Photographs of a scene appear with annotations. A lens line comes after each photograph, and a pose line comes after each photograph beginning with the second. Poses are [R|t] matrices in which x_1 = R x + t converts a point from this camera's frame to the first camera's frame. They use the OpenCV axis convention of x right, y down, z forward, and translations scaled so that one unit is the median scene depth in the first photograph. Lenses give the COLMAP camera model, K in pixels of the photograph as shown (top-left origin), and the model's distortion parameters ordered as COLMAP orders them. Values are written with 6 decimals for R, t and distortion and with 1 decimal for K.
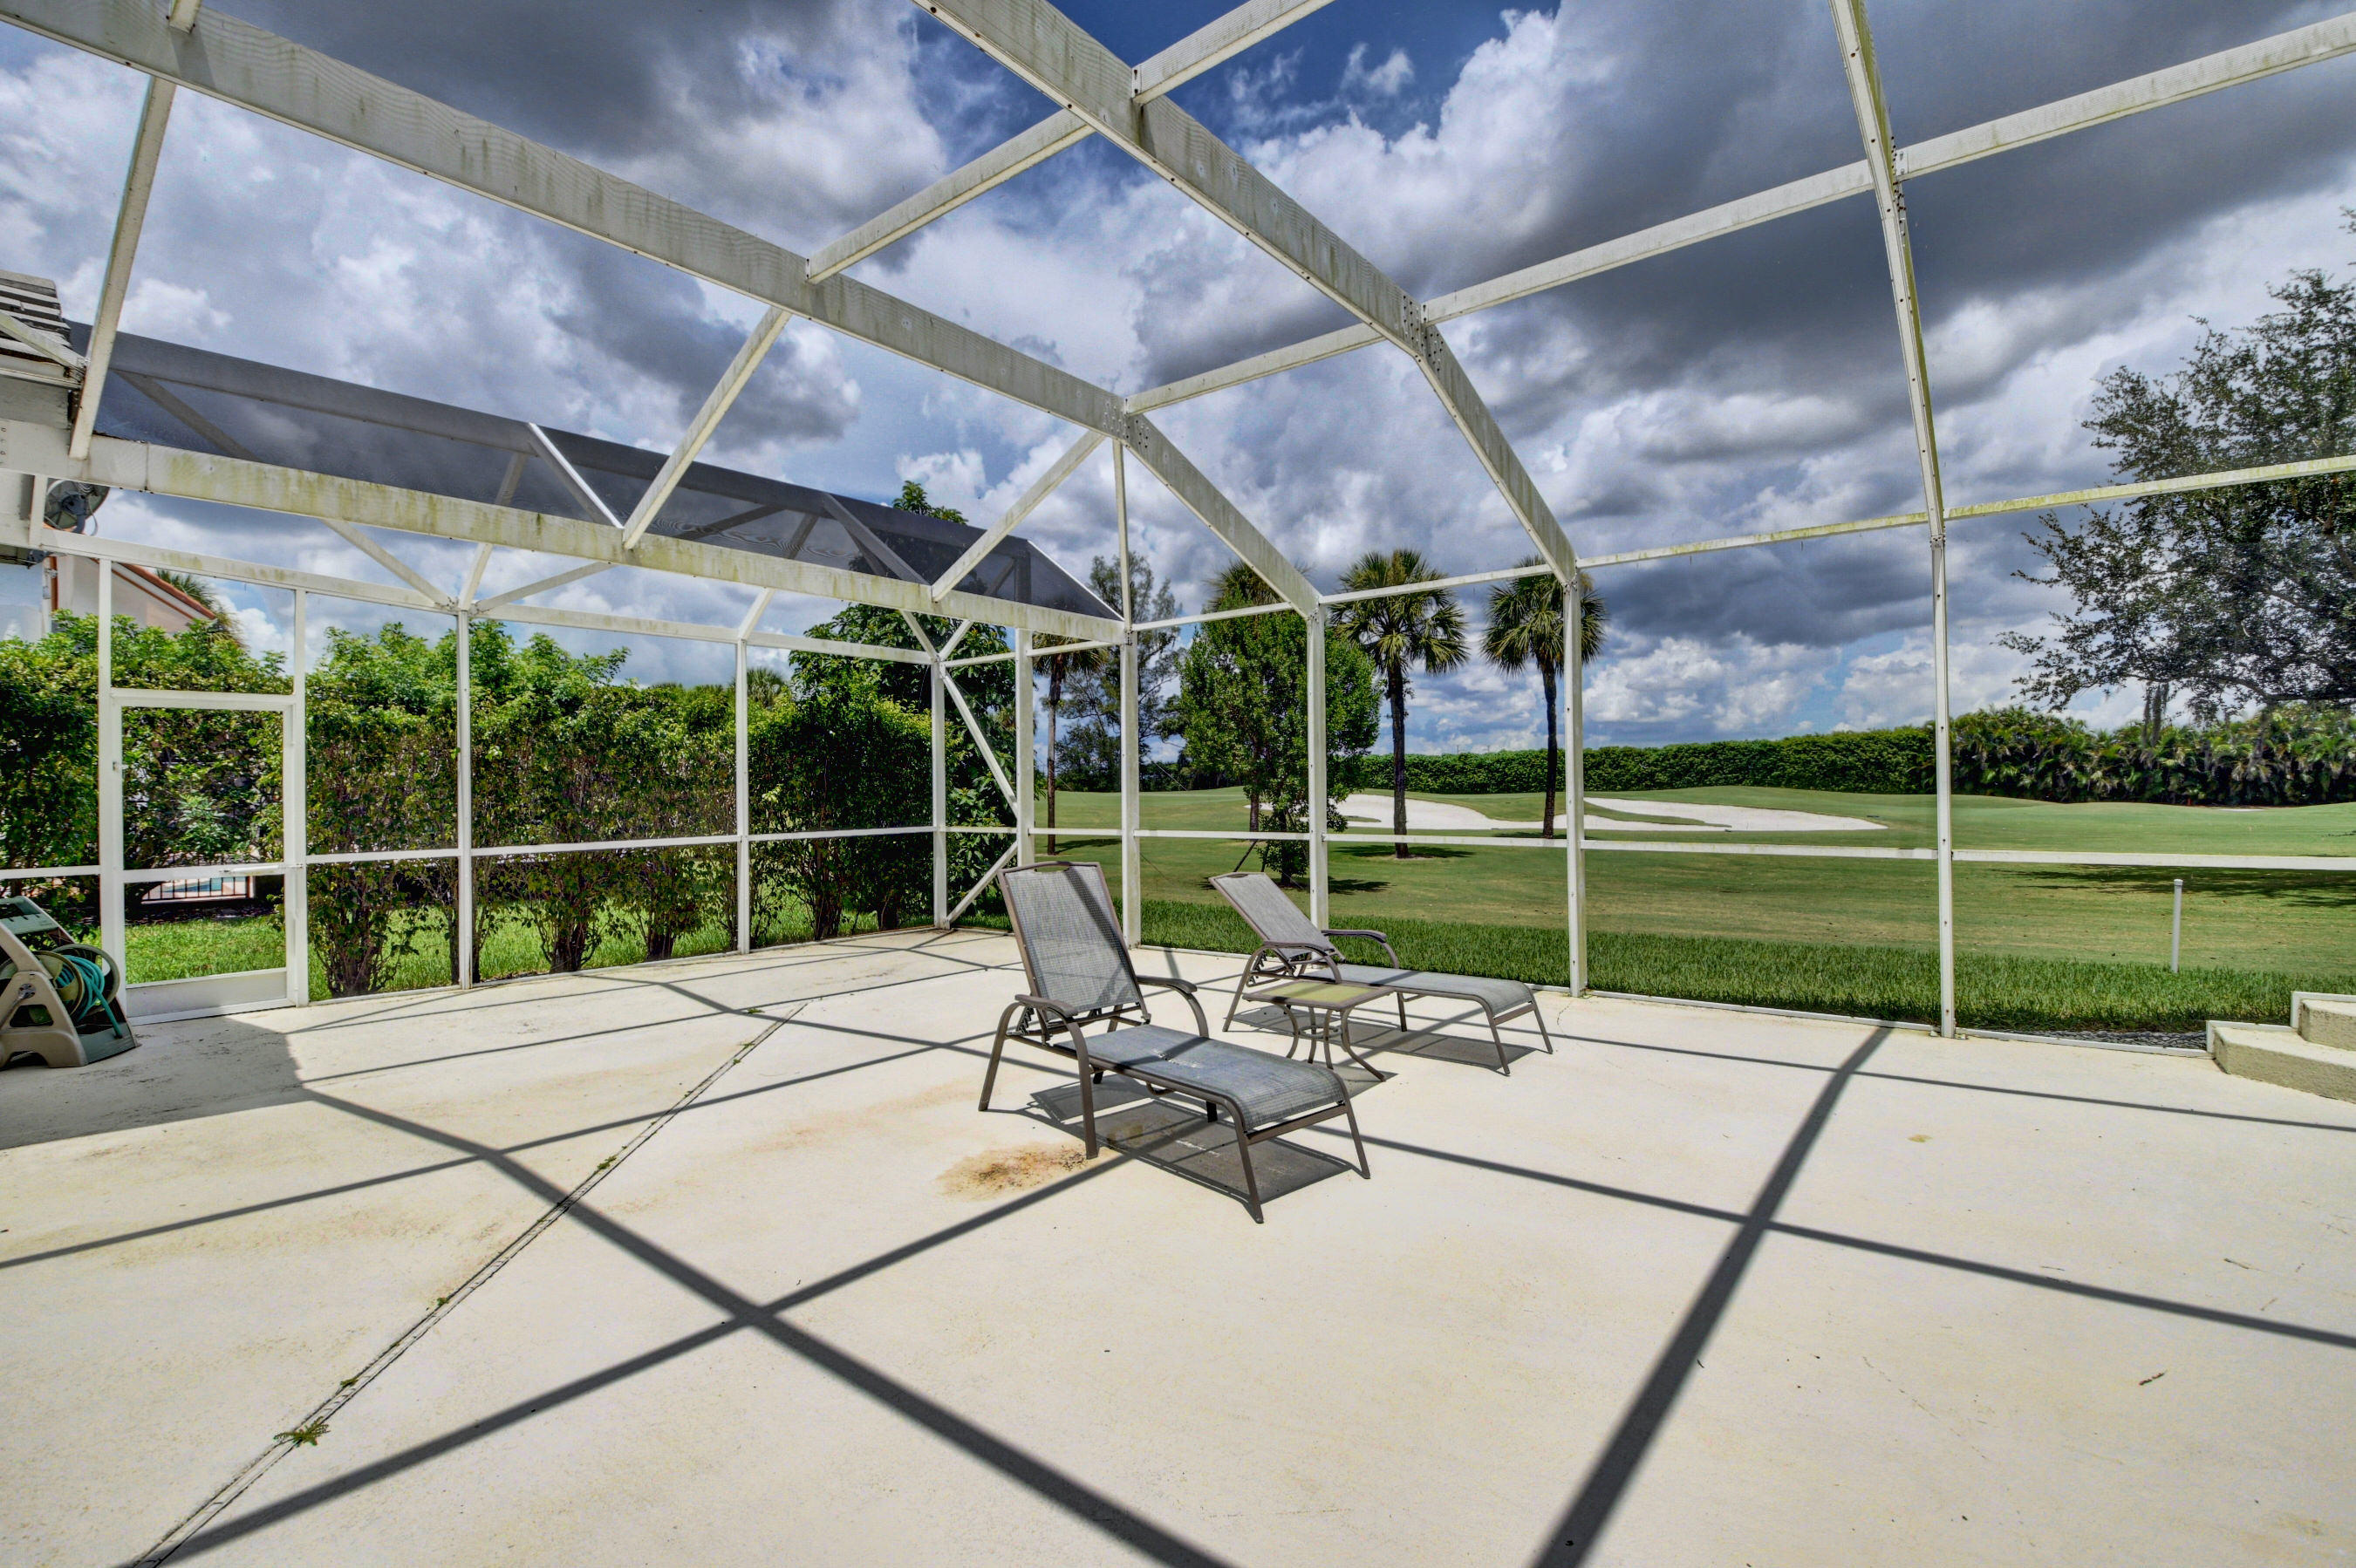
lens RADIAL K [[1048.3, 0, 1194.3], [0, 1048.3, 780.2], [0, 0, 1]] dist [-0.006521, -0.005107]
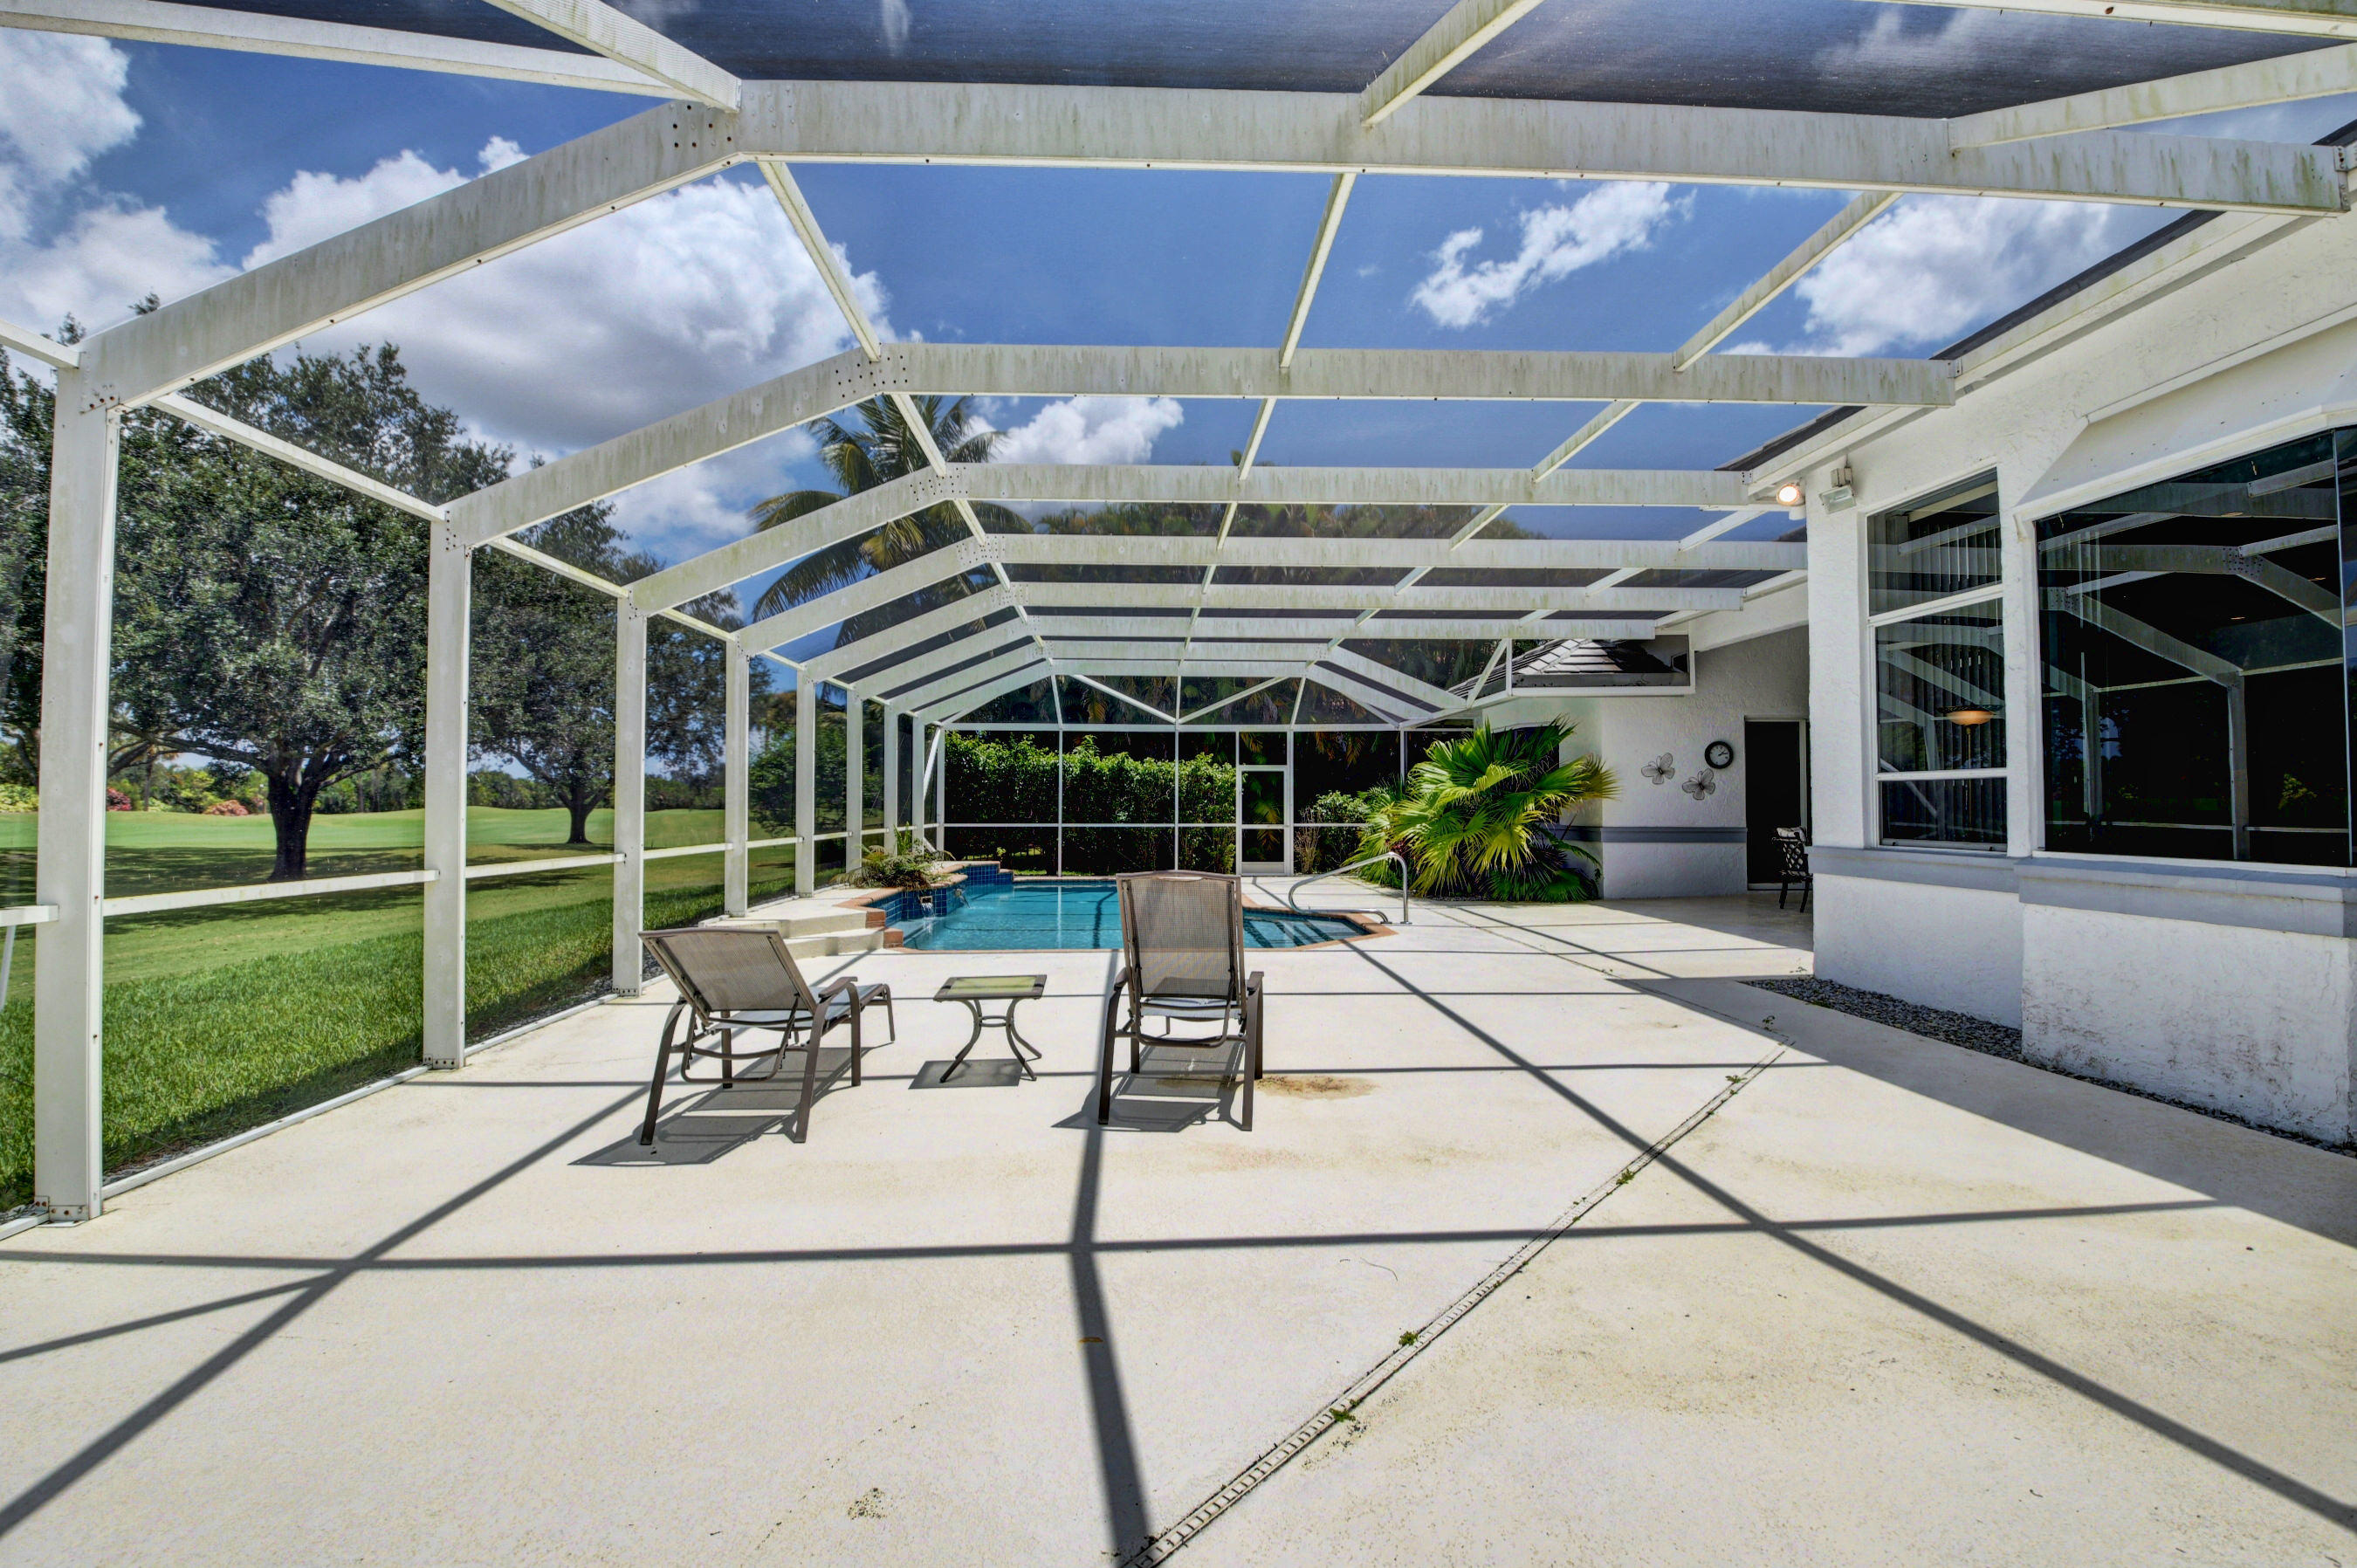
lens RADIAL K [[1048.9, 0, 1178.4], [0, 1048.9, 783.9], [0, 0, 1]] dist [-0.006521, -0.005107]
pose [[-0.655775, 0.030569, 0.754337, -1.052299], [0.009178, 0.999429, -0.032522, 0.038179], [-0.754901, -0.014404, -0.655681, 1.987034]]
